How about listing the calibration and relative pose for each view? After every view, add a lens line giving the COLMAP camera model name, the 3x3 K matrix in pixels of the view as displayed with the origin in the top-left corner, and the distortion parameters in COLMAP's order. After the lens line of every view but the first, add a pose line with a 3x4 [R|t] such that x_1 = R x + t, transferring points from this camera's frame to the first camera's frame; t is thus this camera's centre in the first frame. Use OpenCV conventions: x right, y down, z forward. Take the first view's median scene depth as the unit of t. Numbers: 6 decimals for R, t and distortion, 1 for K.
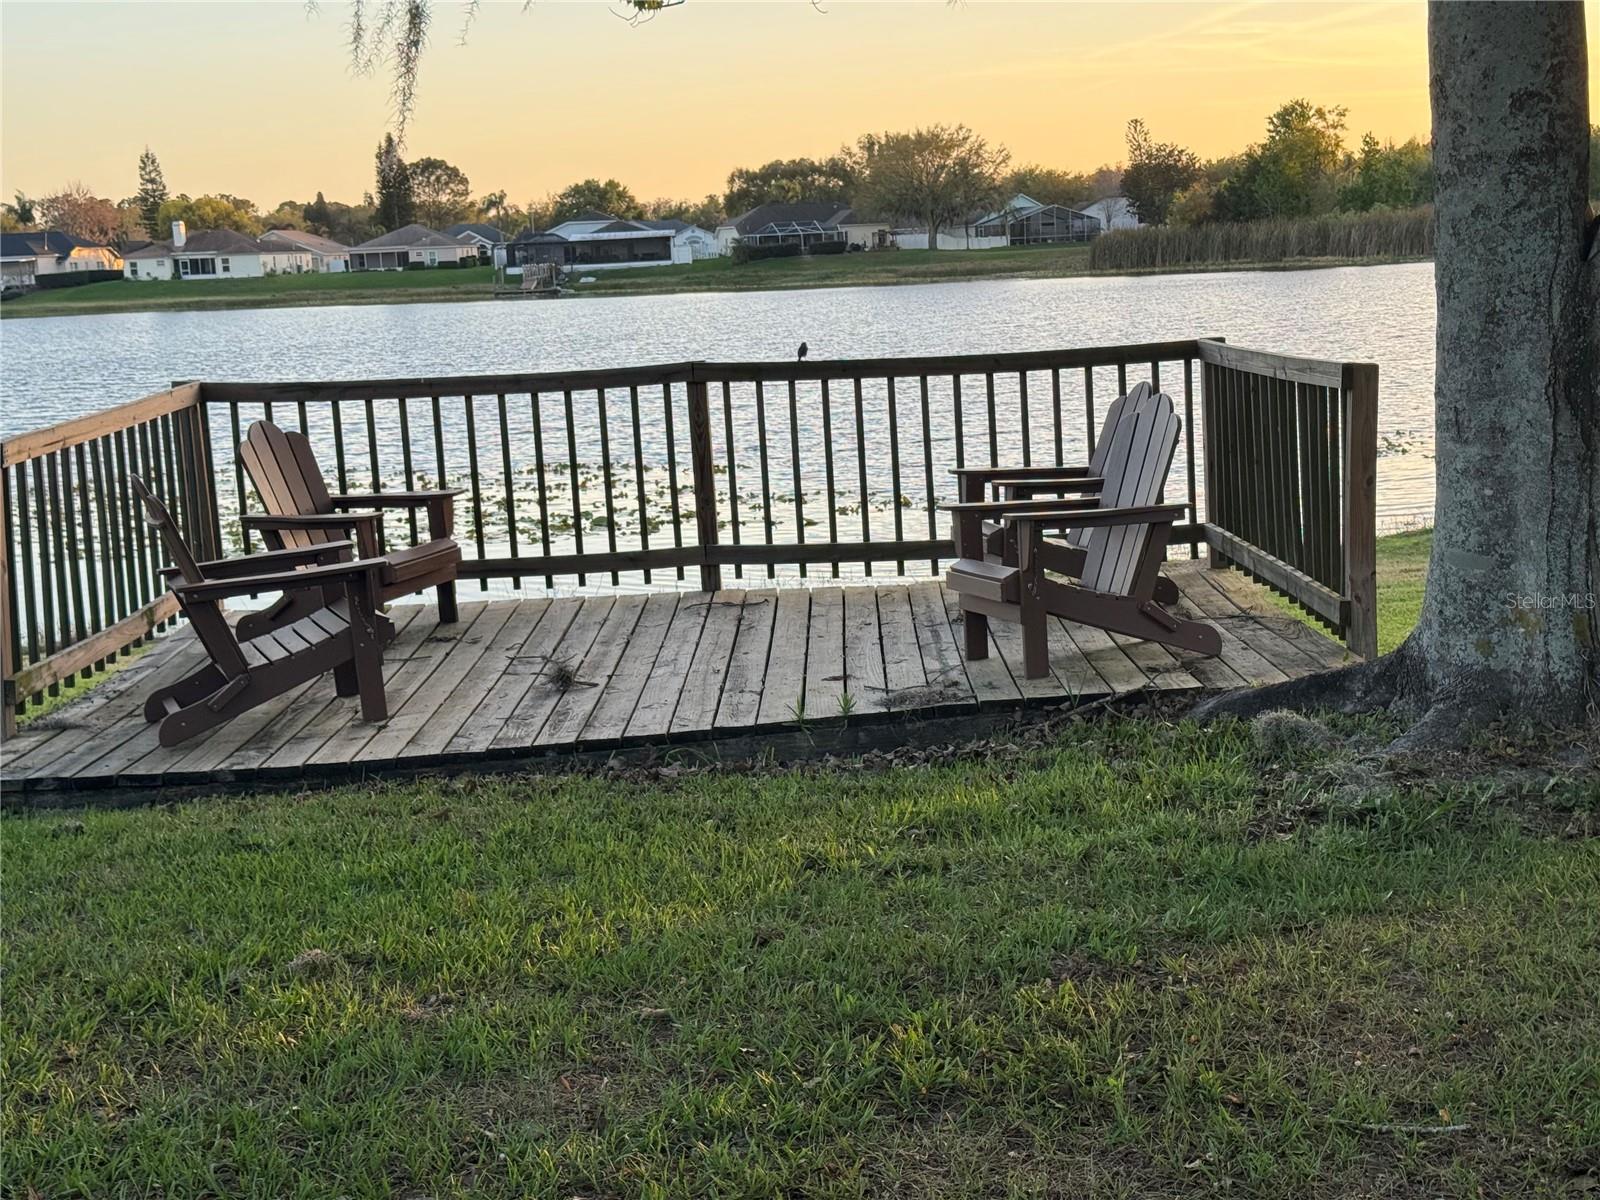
lens RADIAL K [[2219.8, 0, 786.7], [0, 2219.8, 601.7], [0, 0, 1]] dist [0.207226, -0.366767]
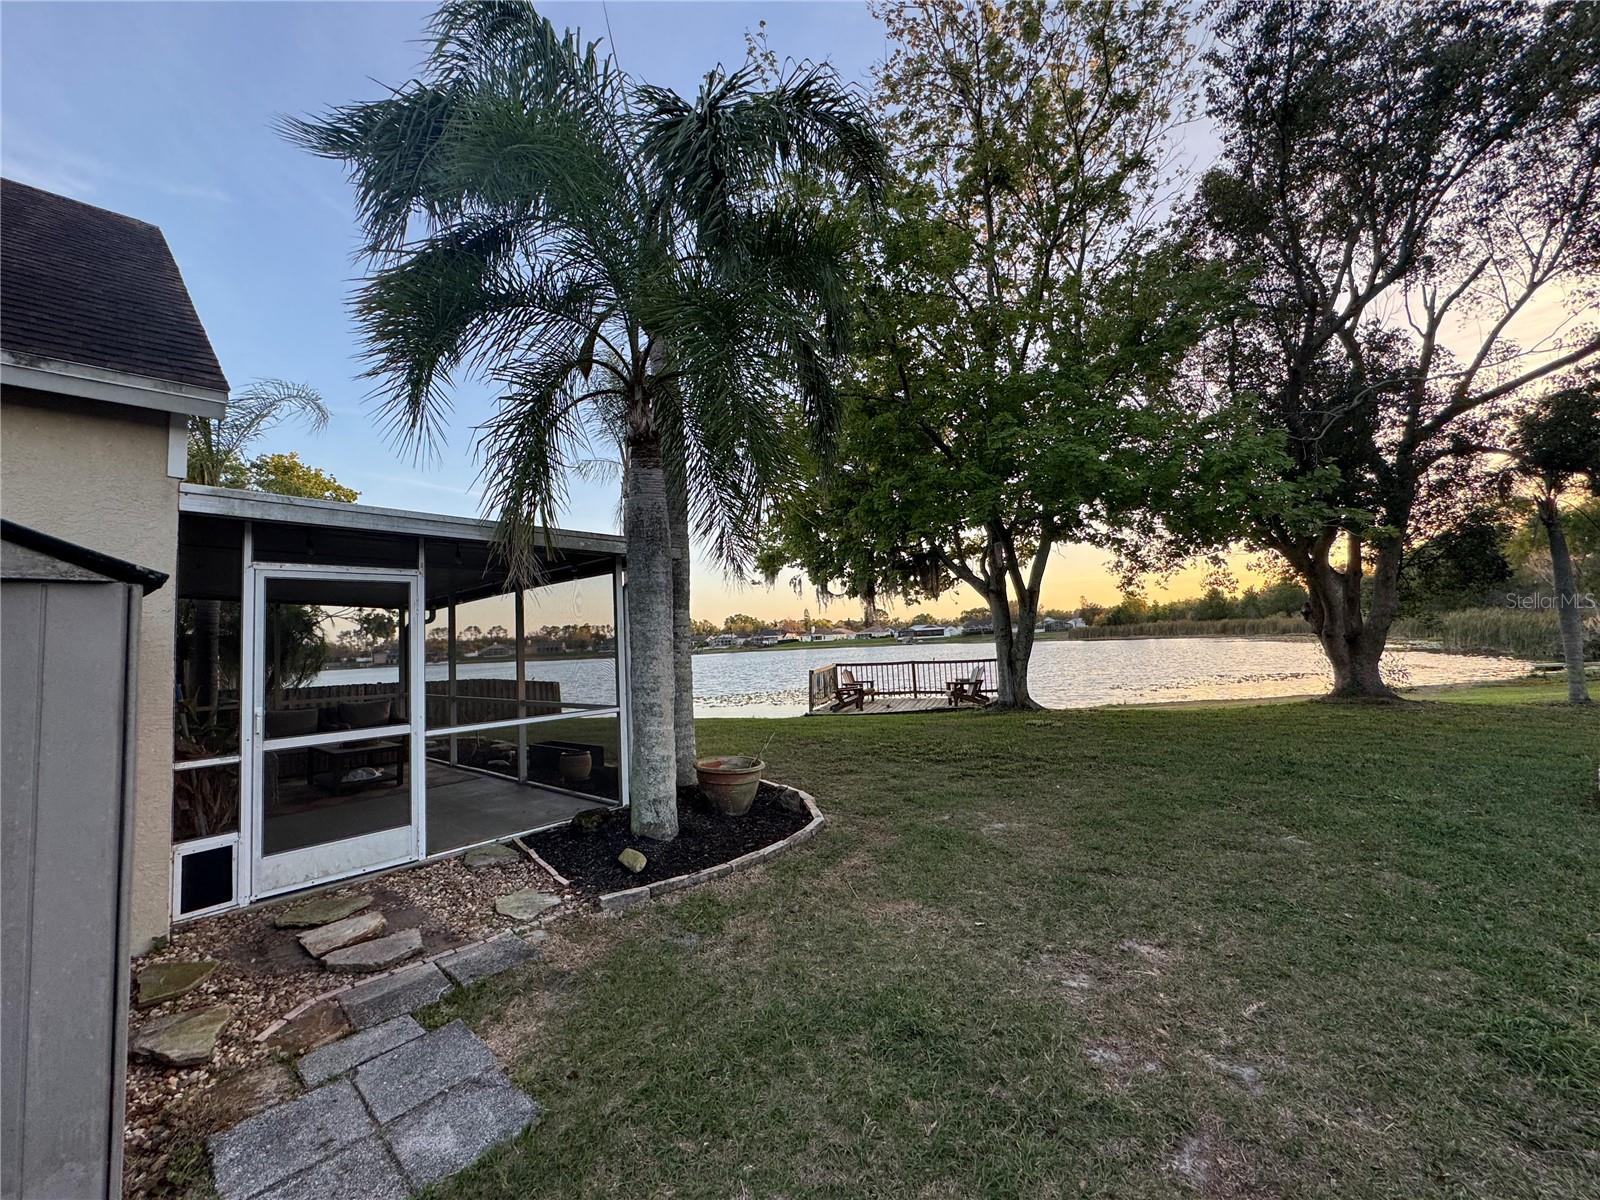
lens RADIAL K [[639.1, 0, 800.3], [0, 639.1, 598.6], [0, 0, 1]] dist [-0.003004, 0.000875]
pose [[0.961936, -0.014613, -0.272886, 0.142840], [-0.042140, 0.978694, -0.200952, 0.093229], [0.270008, 0.204802, 0.940825, -0.786290]]
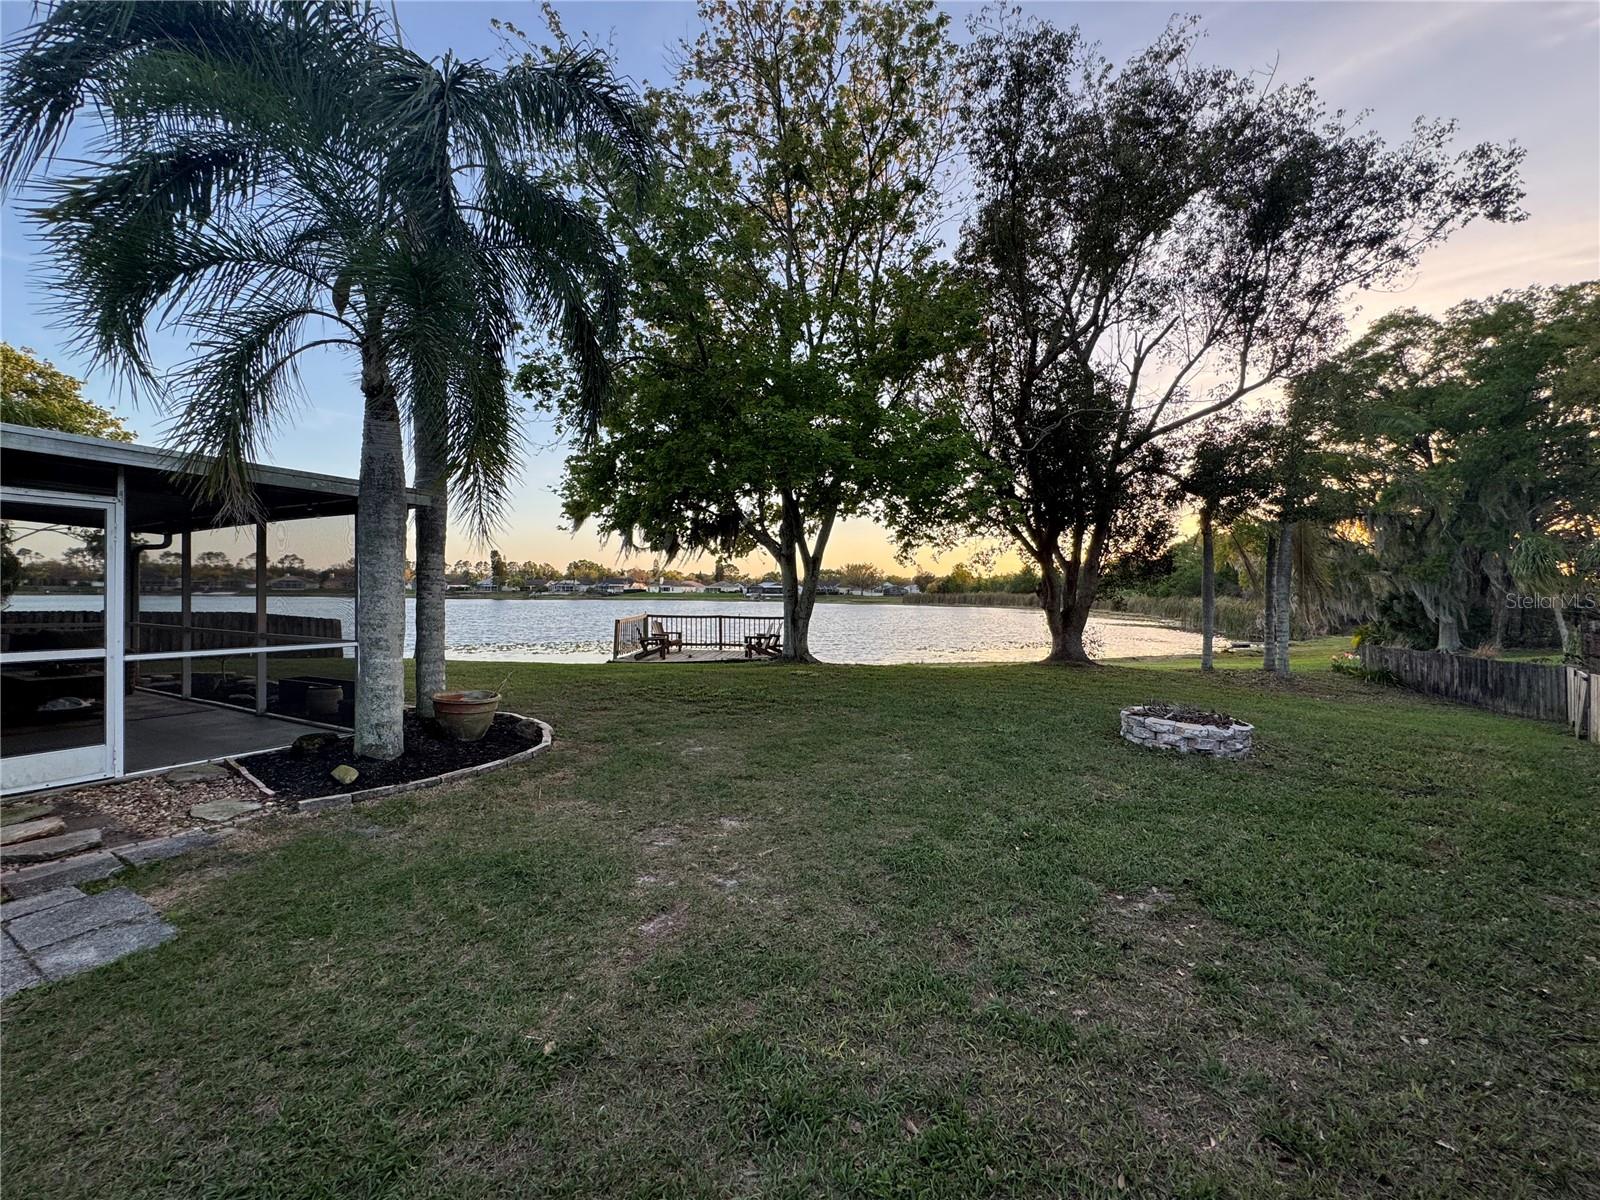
lens RADIAL K [[639.4, 0, 800.4], [0, 639.4, 598.2], [0, 0, 1]] dist [-0.001852, 0.000721]
pose [[0.997272, 0.057670, -0.046063, 0.275527], [-0.063761, 0.987506, -0.144107, 0.099797], [0.037177, 0.146651, 0.988489, -0.863055]]
